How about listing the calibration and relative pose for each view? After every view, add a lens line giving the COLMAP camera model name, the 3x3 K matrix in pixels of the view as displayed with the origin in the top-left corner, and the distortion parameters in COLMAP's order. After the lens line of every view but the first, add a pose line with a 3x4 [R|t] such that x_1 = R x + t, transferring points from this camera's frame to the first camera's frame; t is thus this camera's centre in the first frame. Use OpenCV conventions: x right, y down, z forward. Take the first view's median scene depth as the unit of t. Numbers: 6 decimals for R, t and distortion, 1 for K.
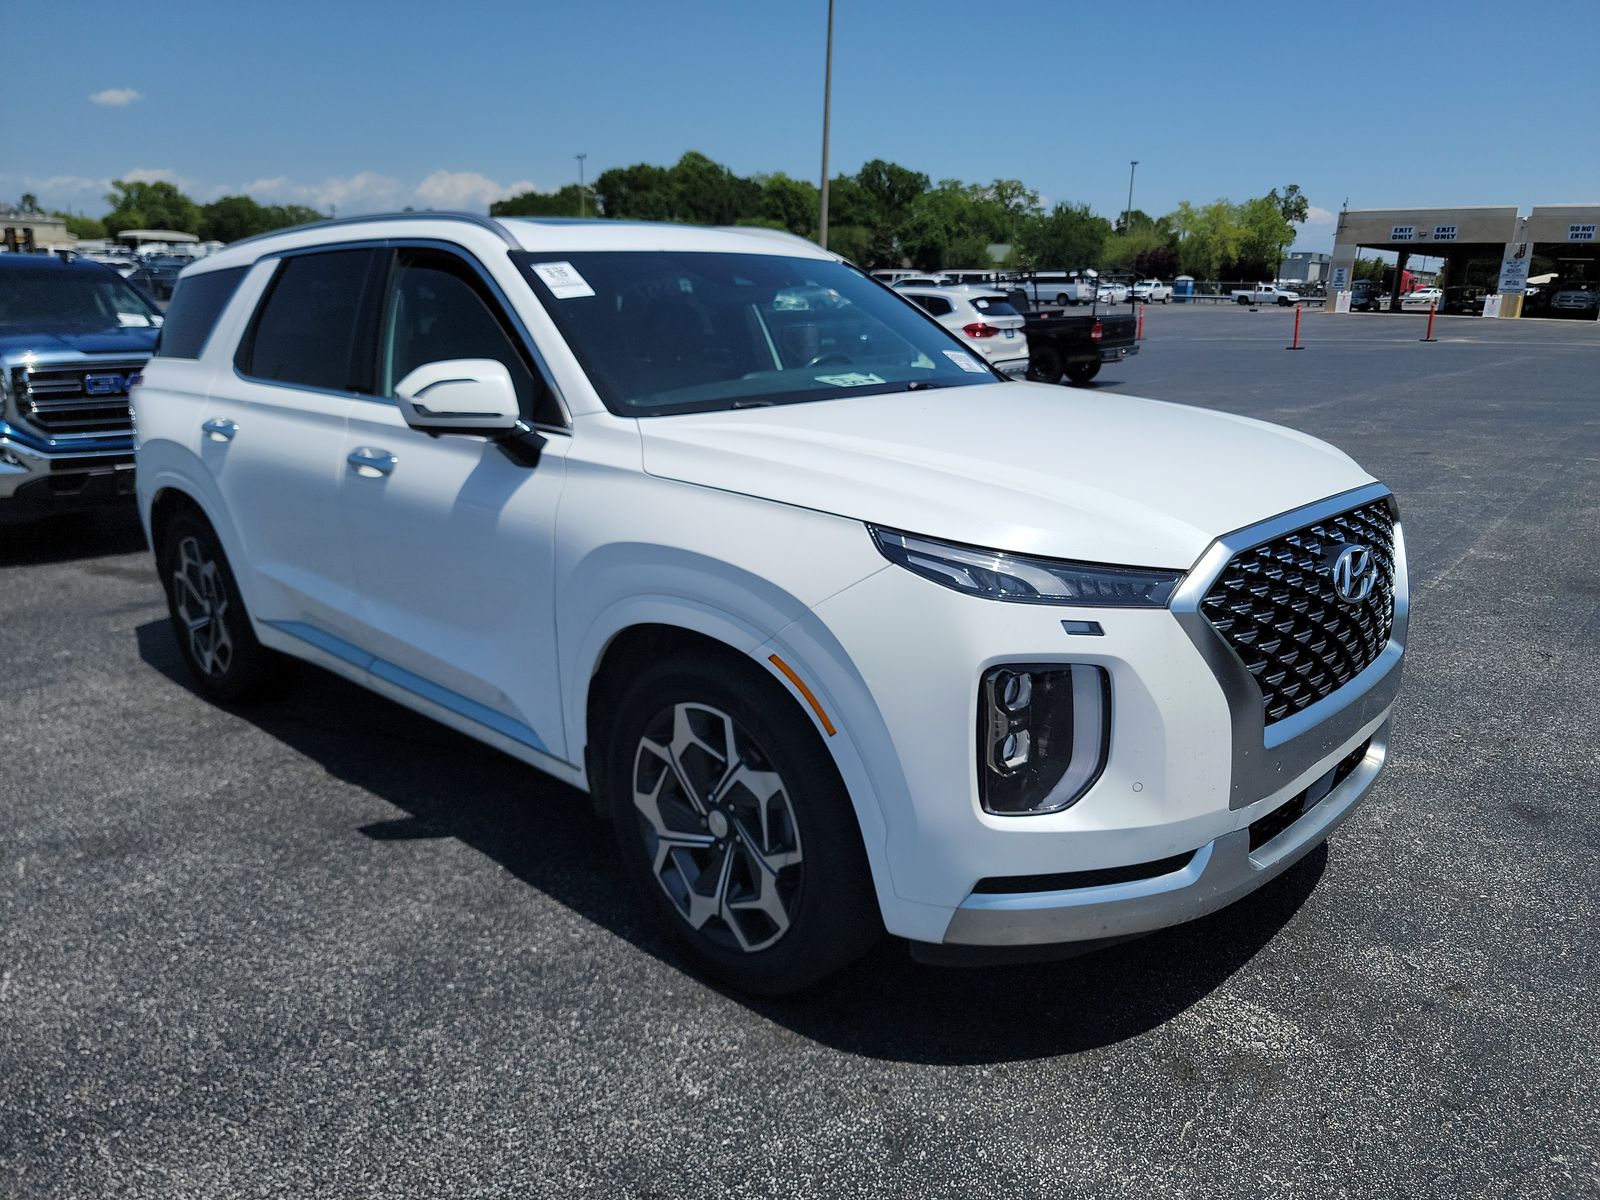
lens RADIAL K [[1105.9, 0, 800.0], [0, 1105.9, 600.0], [0, 0, 1]] dist [0.069241, -0.064375]
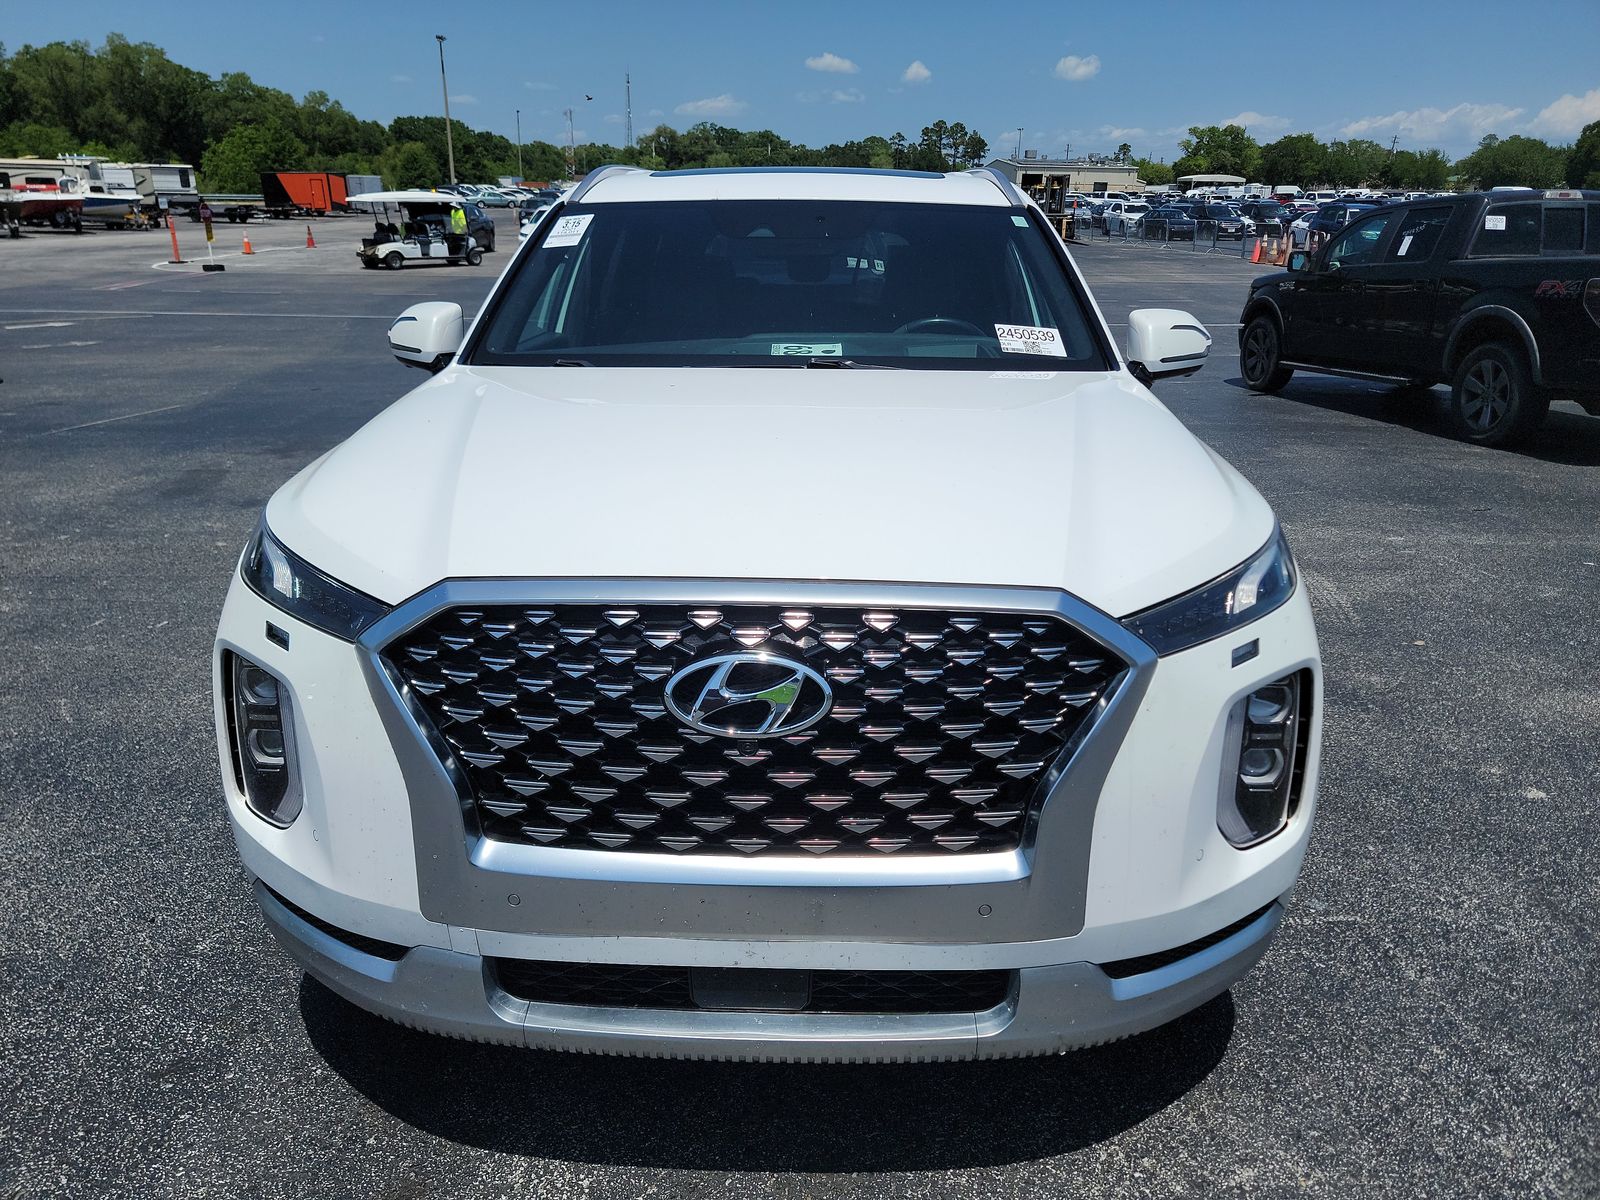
lens RADIAL K [[1105.9, 0, 800.0], [0, 1105.9, 600.0], [0, 0, 1]] dist [0.069241, -0.064375]
pose [[0.671347, 0.237660, -0.702005, 1.017787], [-0.202905, 0.969941, 0.134324, -0.182746], [0.712827, 0.052262, 0.699390, 0.596298]]
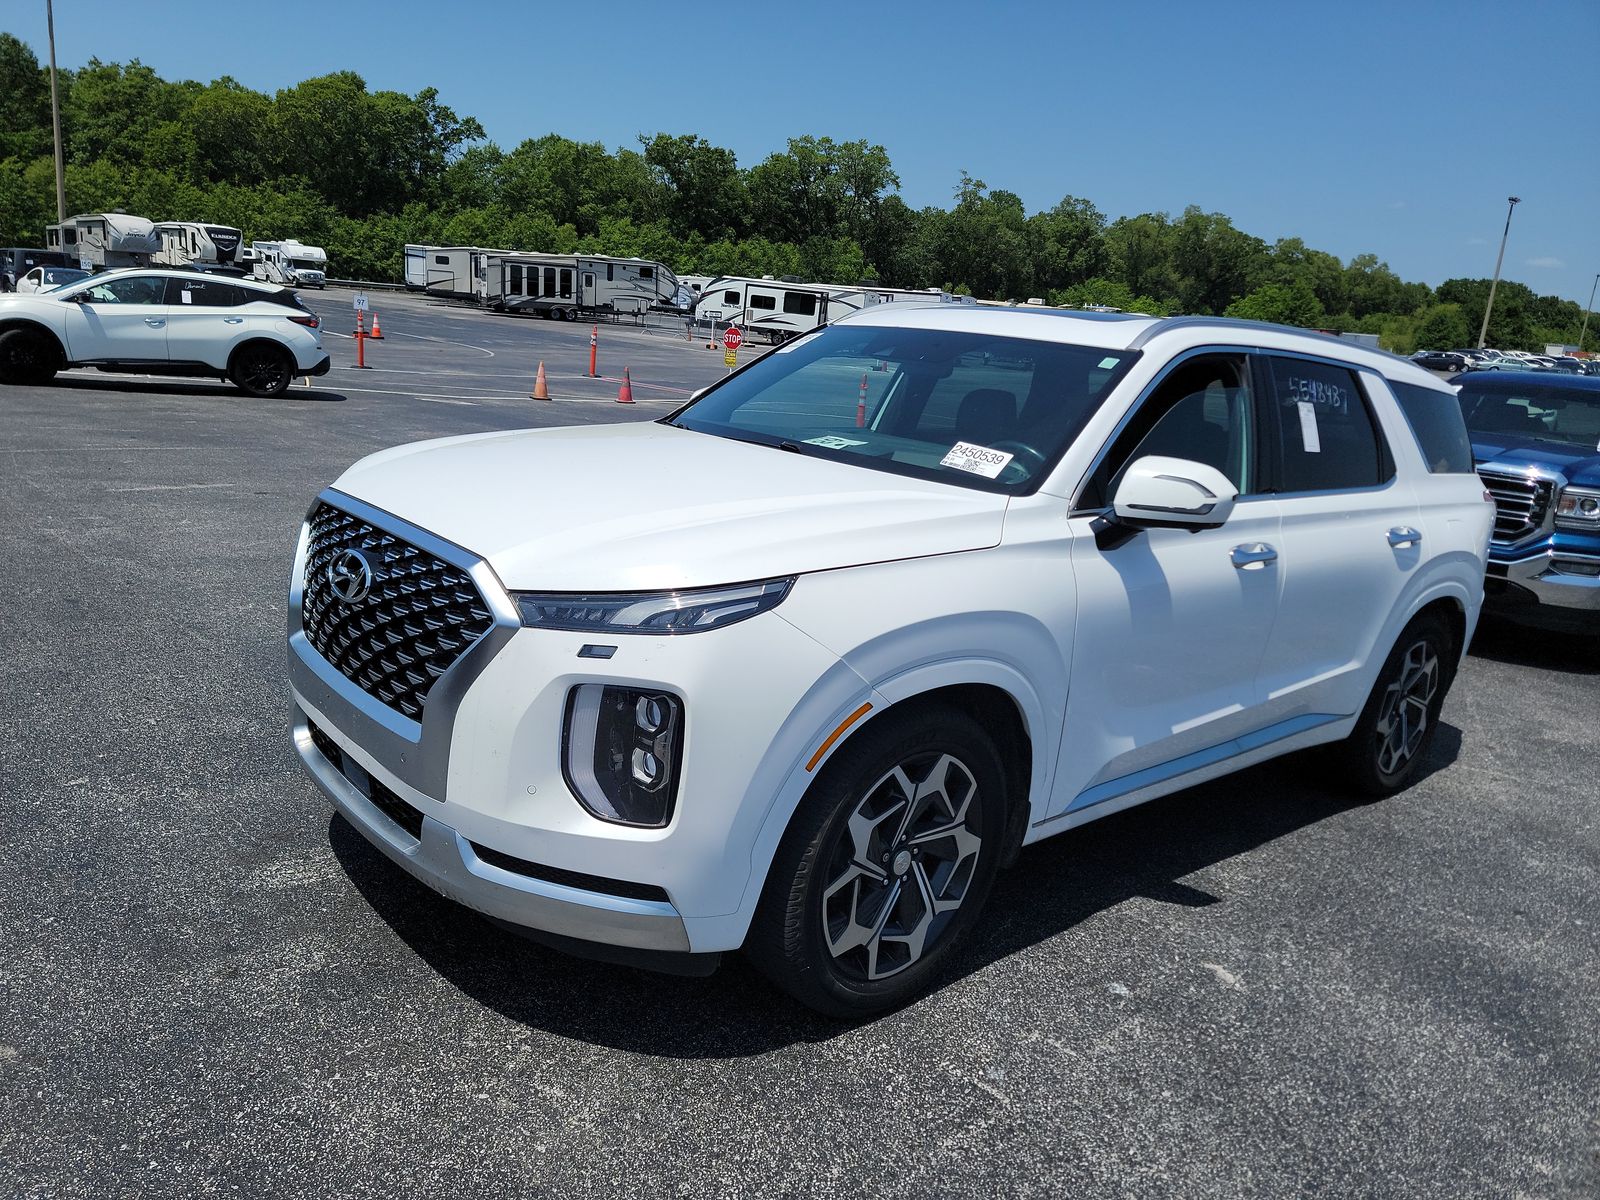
lens RADIAL K [[1105.9, 0, 800.0], [0, 1105.9, 600.0], [0, 0, 1]] dist [0.069241, -0.064375]
pose [[-0.080927, 0.226585, -0.970624, 1.635015], [-0.350565, 0.905126, 0.240524, -0.452202], [0.933035, 0.359732, 0.006184, 1.512019]]
